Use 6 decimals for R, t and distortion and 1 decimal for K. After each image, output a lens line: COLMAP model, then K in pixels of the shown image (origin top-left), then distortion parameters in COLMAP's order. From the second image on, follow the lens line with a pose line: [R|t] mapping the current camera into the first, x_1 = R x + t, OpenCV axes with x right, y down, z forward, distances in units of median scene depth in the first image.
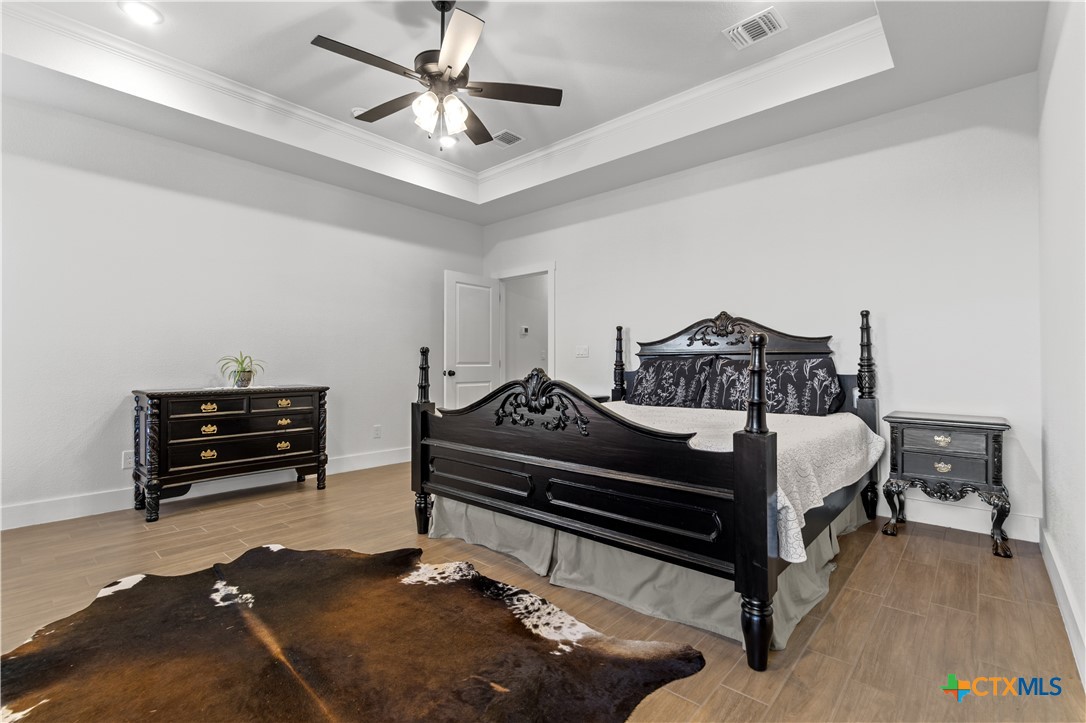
lens RADIAL K [[492.9, 0, 543.0], [0, 492.9, 361.5], [0, 0, 1]] dist [-0.000749, 0.000006]
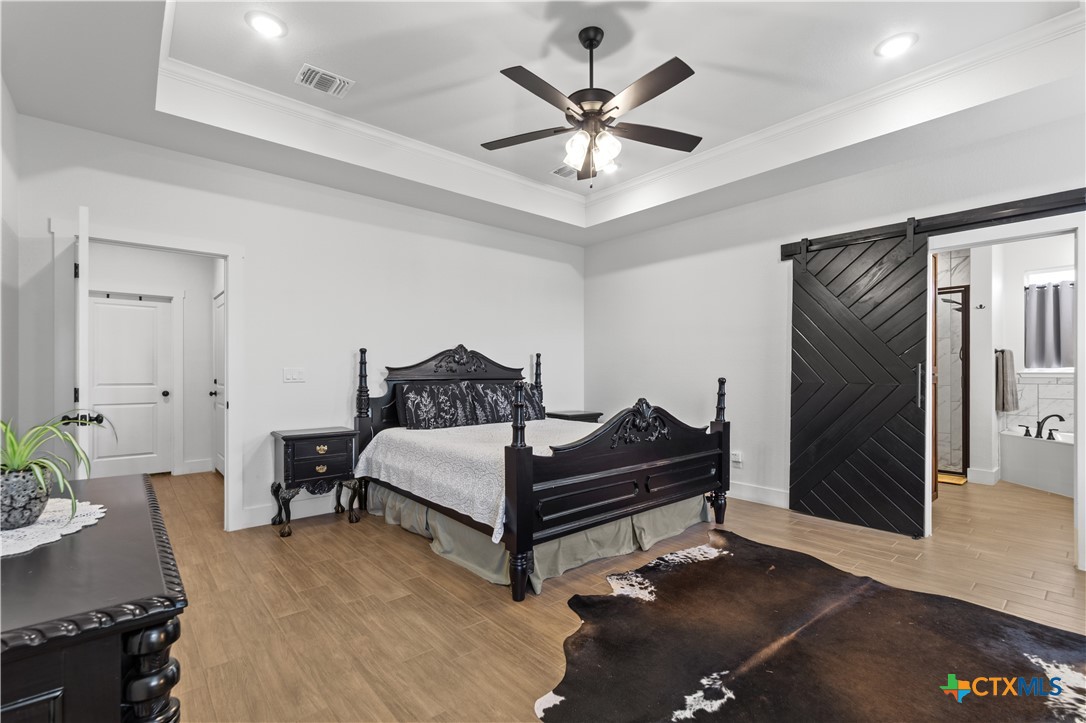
lens RADIAL K [[488.5, 0, 539.8], [0, 488.5, 376.5], [0, 0, 1]] dist [-0.000424, 0.000803]
pose [[0.133264, -0.009569, 0.991034, -1.137919], [-0.002778, 0.999946, 0.010028, -0.048798], [-0.991077, -0.004089, 0.133230, 0.904931]]
